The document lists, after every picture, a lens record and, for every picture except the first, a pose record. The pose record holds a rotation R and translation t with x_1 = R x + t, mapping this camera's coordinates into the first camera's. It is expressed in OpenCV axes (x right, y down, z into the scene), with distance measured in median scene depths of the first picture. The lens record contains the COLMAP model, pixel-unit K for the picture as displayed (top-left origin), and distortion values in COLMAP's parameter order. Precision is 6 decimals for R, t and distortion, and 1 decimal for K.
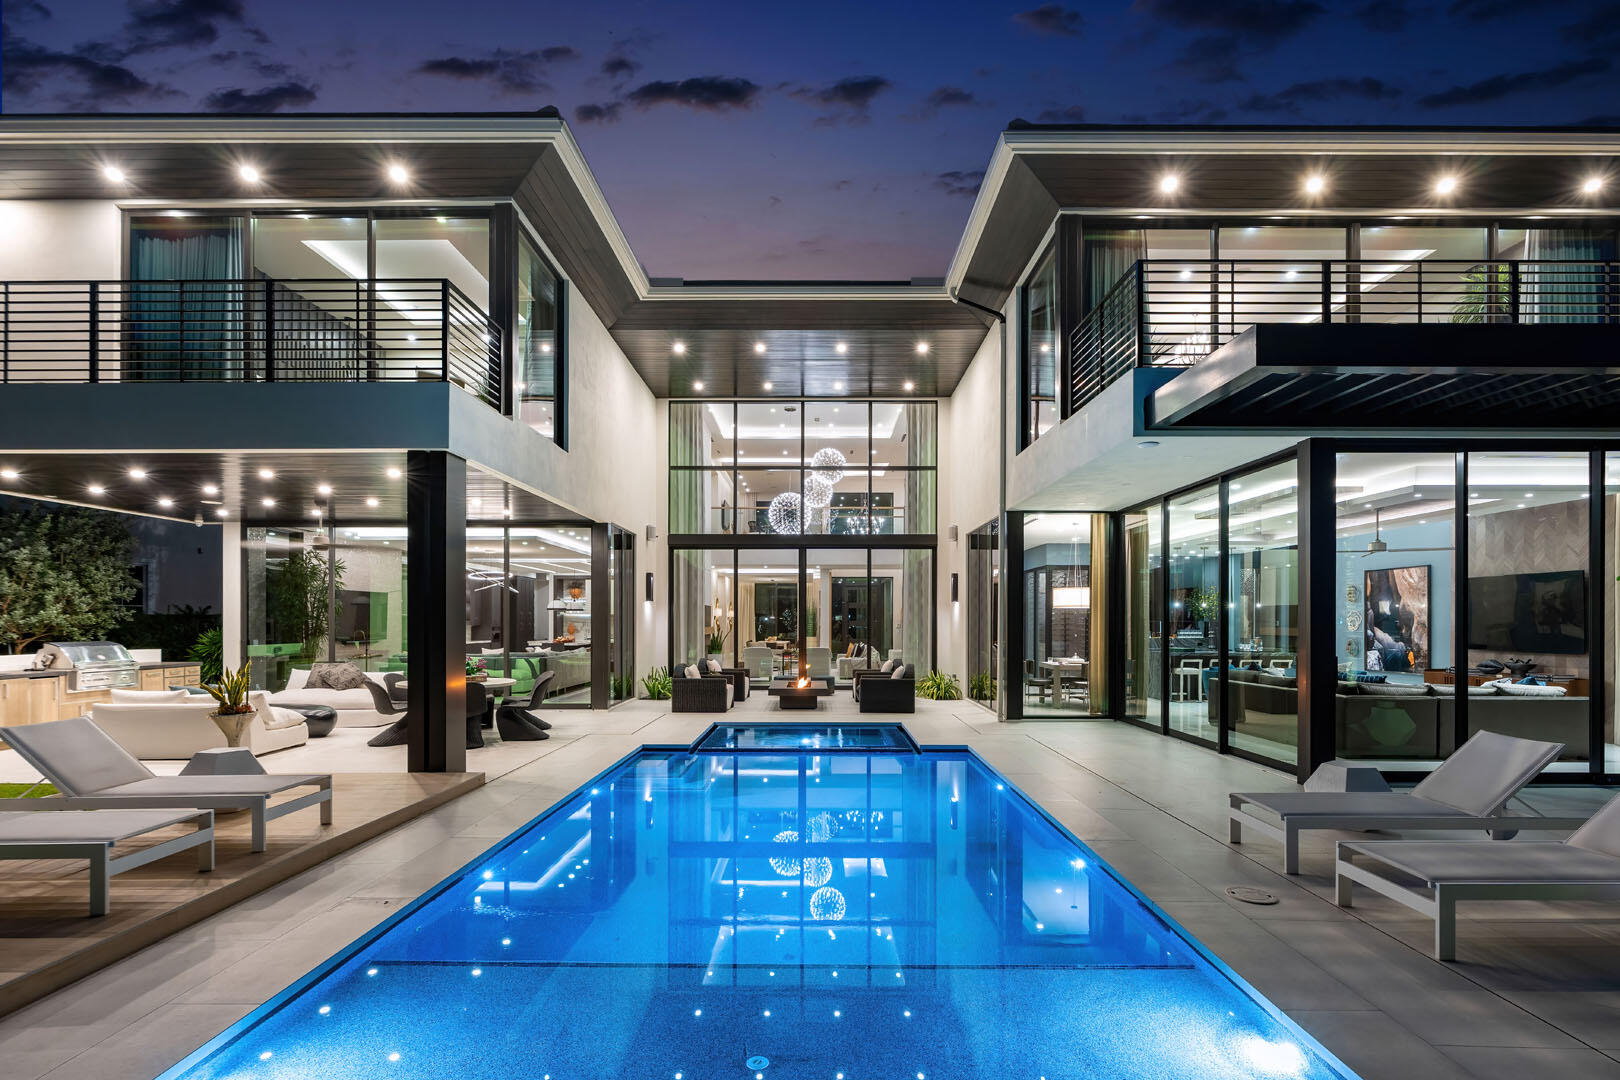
lens RADIAL K [[806.1, 0, 828.4], [0, 806.1, 621.2], [0, 0, 1]] dist [0.008243, -0.000061]
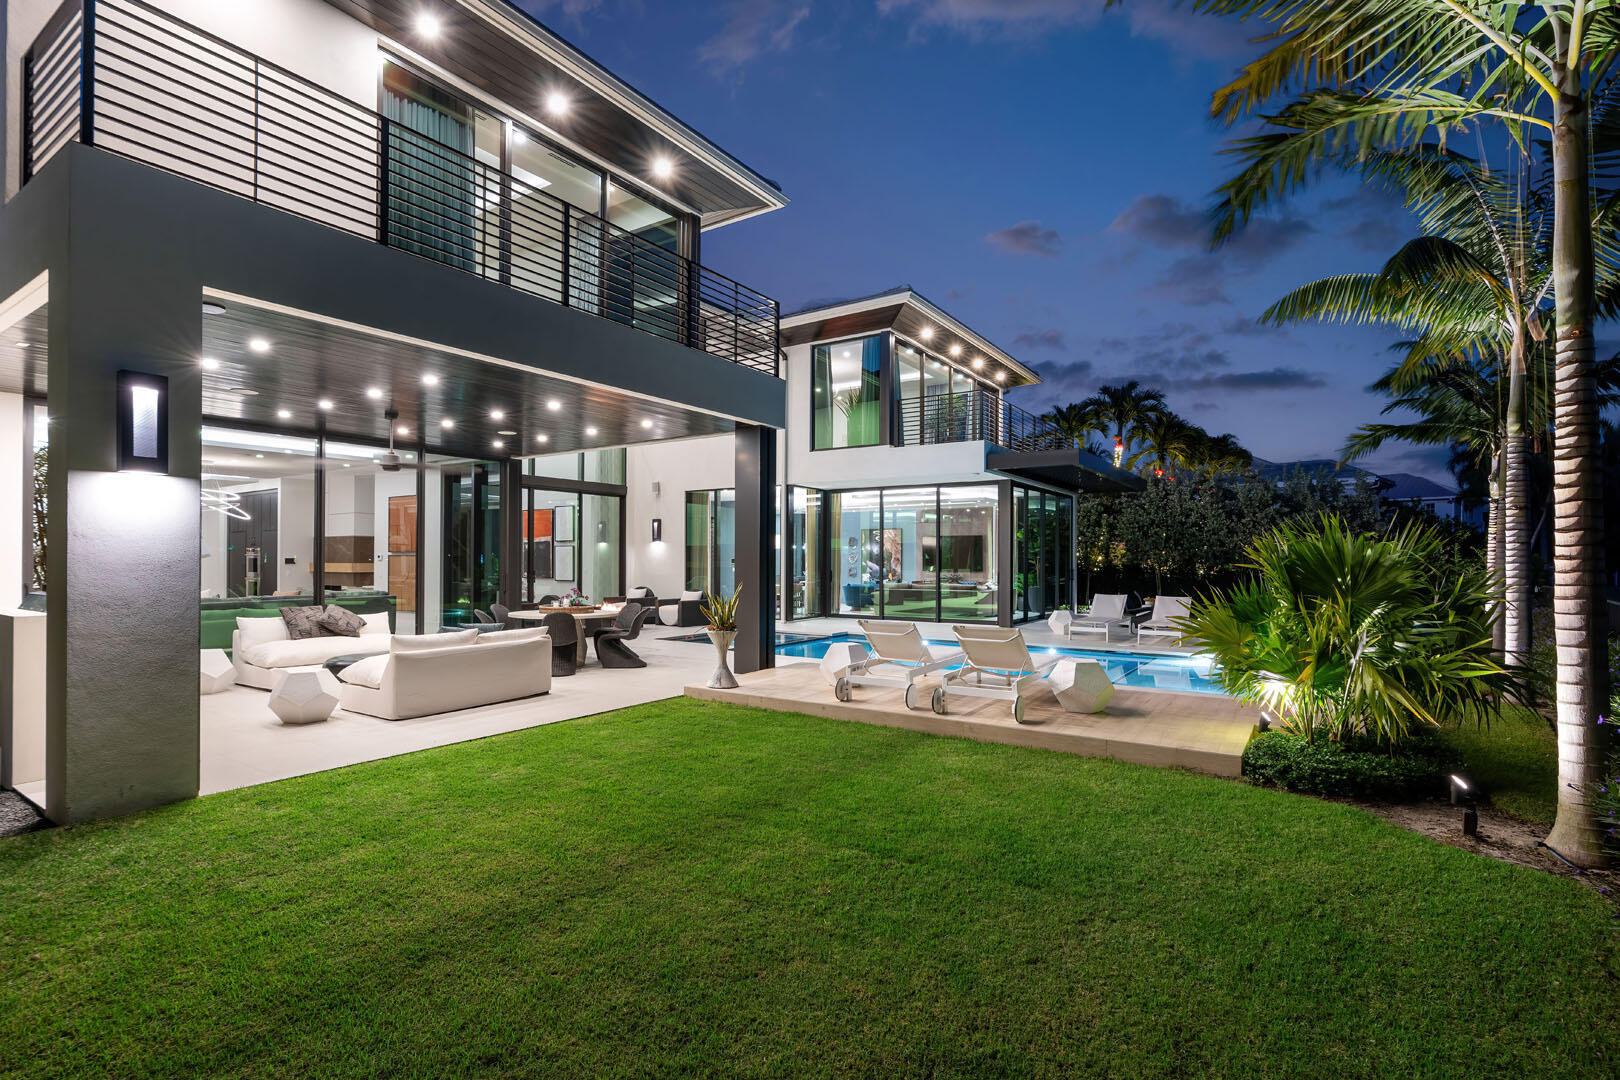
lens RADIAL K [[742.6, 0, 816.4], [0, 742.6, 550.9], [0, 0, 1]] dist [-0.001364, 0.000291]
pose [[0.561783, 0.009285, 0.827233, -1.124790], [-0.004889, 0.999957, -0.007903, 0.000239], [-0.827270, 0.000395, 0.561804, 0.201229]]
